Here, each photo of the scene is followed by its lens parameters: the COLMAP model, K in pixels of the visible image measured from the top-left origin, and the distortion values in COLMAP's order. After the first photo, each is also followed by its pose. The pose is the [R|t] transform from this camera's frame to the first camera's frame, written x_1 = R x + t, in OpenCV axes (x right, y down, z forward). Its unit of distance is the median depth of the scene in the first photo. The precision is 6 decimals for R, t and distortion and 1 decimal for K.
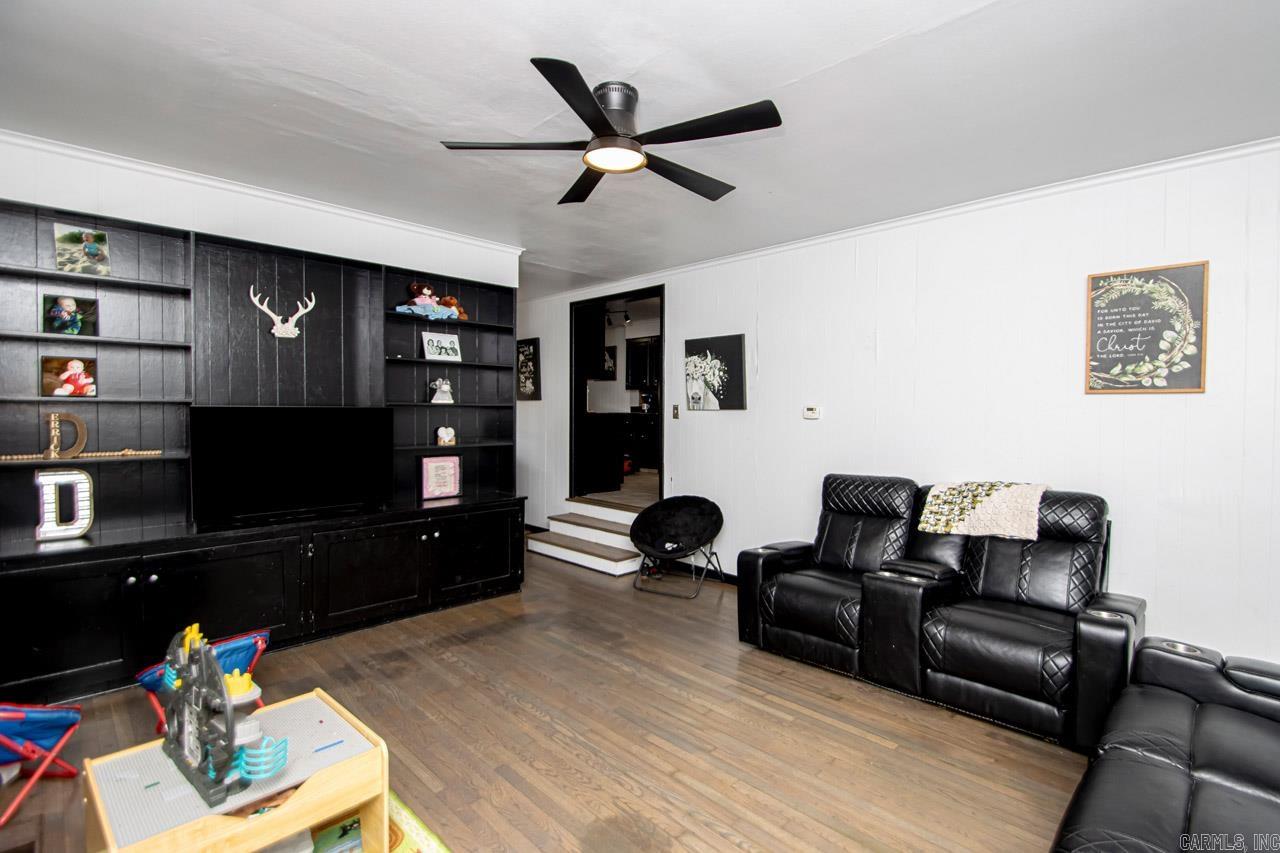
lens RADIAL K [[625.1, 0, 640.0], [0, 625.1, 426.5], [0, 0, 1]] dist [0.016554, -0.022112]
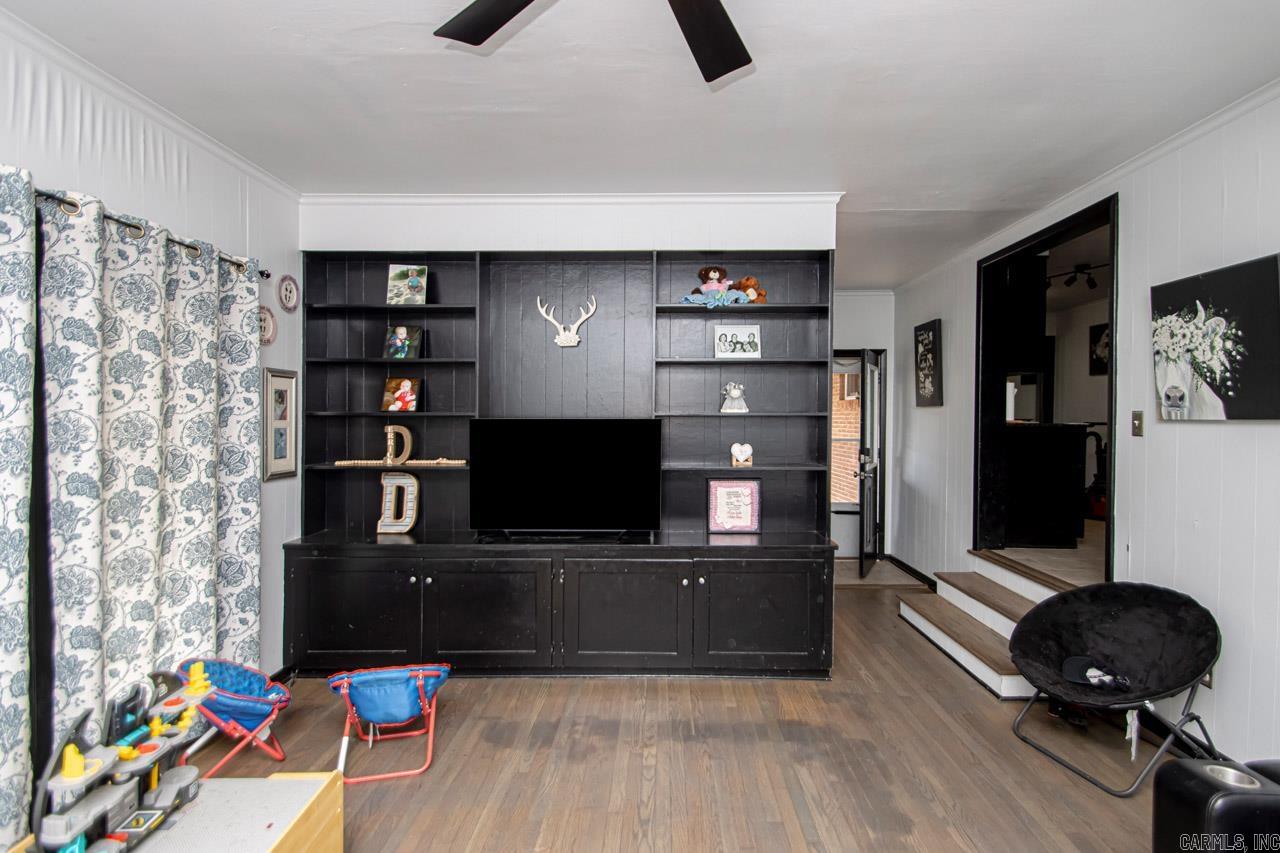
lens RADIAL K [[625.1, 0, 640.0], [0, 625.1, 426.5], [0, 0, 1]] dist [0.016554, -0.022112]
pose [[0.691805, 0.005452, -0.722064, 0.170365], [-0.013717, 0.999890, -0.005593, -0.013870], [0.721954, 0.013774, 0.691804, 0.361927]]
